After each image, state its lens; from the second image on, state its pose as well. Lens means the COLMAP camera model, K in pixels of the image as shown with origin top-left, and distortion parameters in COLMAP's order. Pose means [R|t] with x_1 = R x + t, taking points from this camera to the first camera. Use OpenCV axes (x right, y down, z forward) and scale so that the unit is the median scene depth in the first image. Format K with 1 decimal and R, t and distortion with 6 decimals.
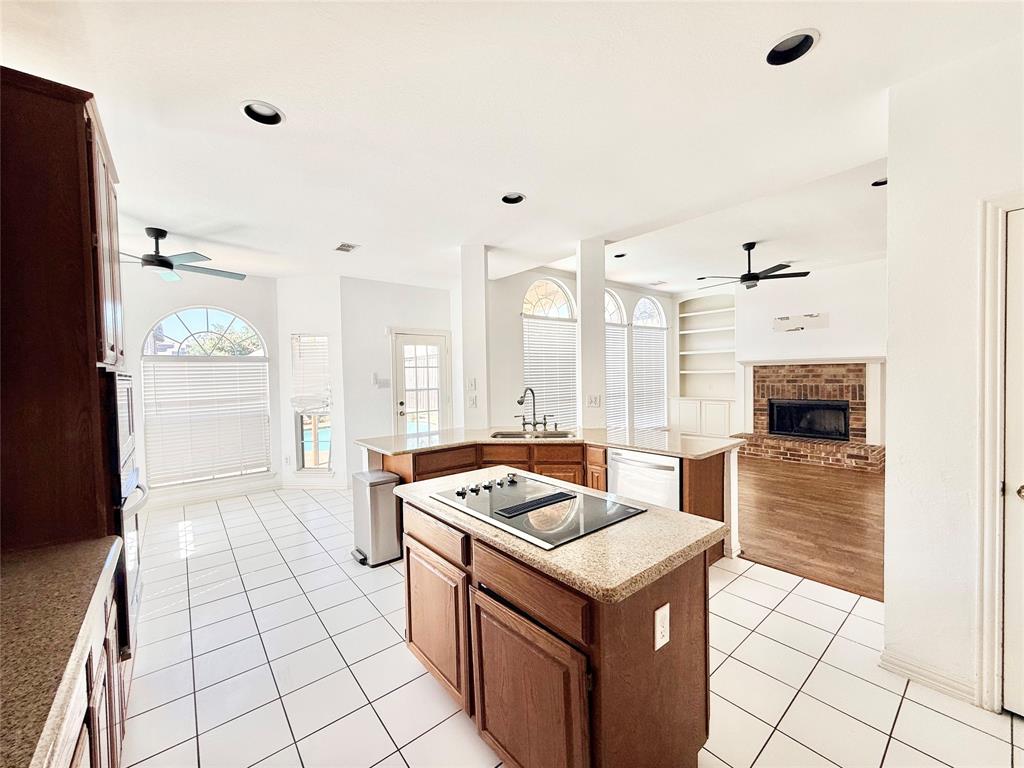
lens RADIAL K [[410.7, 0, 510.6], [0, 410.7, 384.4], [0, 0, 1]] dist [-0.002240, -0.000048]
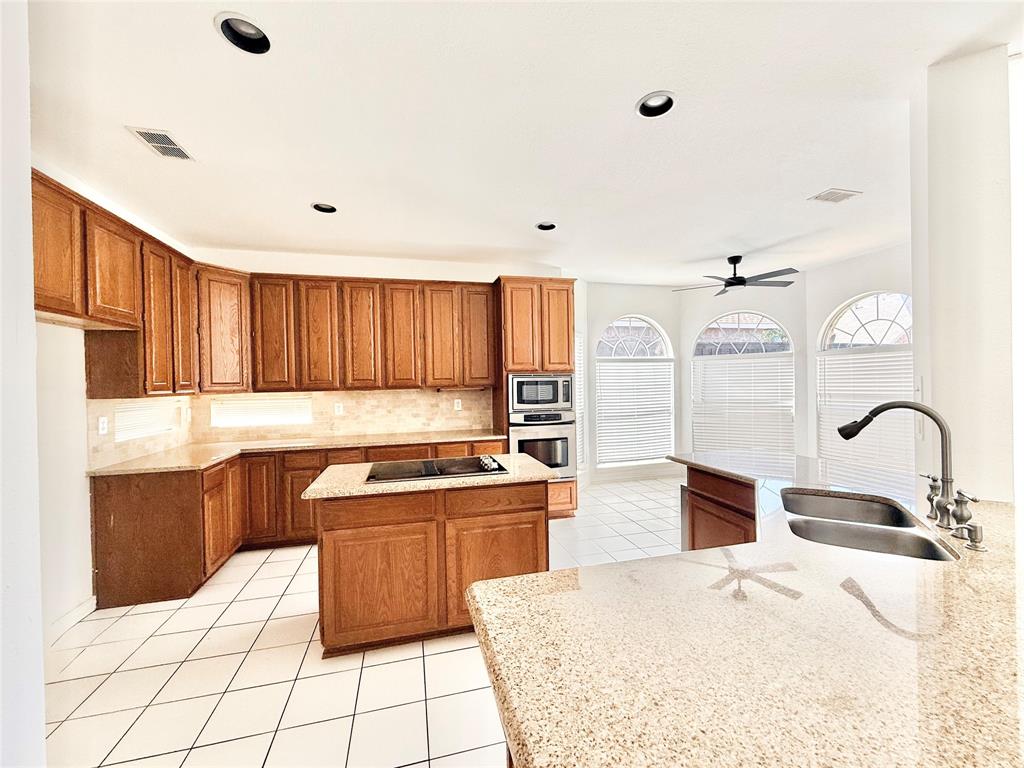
lens RADIAL K [[410.7, 0, 515.3], [0, 410.7, 381.8], [0, 0, 1]] dist [-0.002240, -0.000048]
pose [[-0.419631, 0.026366, -0.907312, 0.332339], [0.002843, 0.999611, 0.027734, -0.016351], [0.907690, 0.009058, -0.419543, 0.519641]]
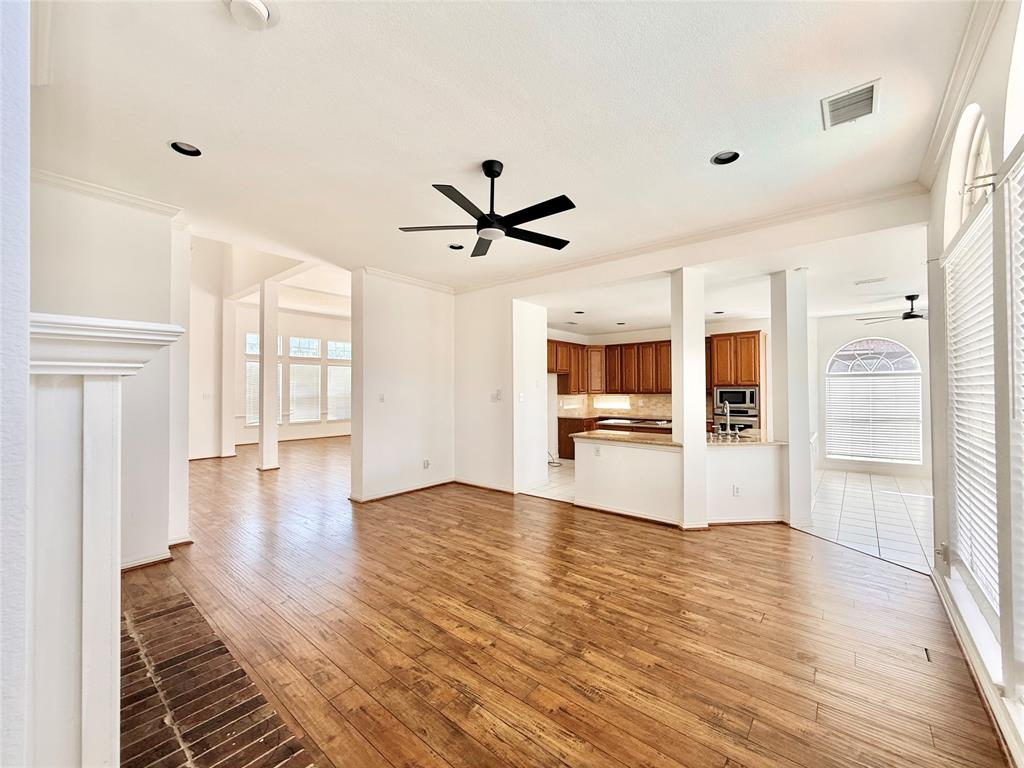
lens RADIAL K [[410.7, 0, 511.6], [0, 410.7, 386.1], [0, 0, 1]] dist [-0.002240, -0.000048]
pose [[-0.981792, 0.021012, -0.188795, 0.545859], [0.018249, 0.999700, 0.016362, -0.042461], [0.189082, 0.012619, -0.981880, 1.261271]]
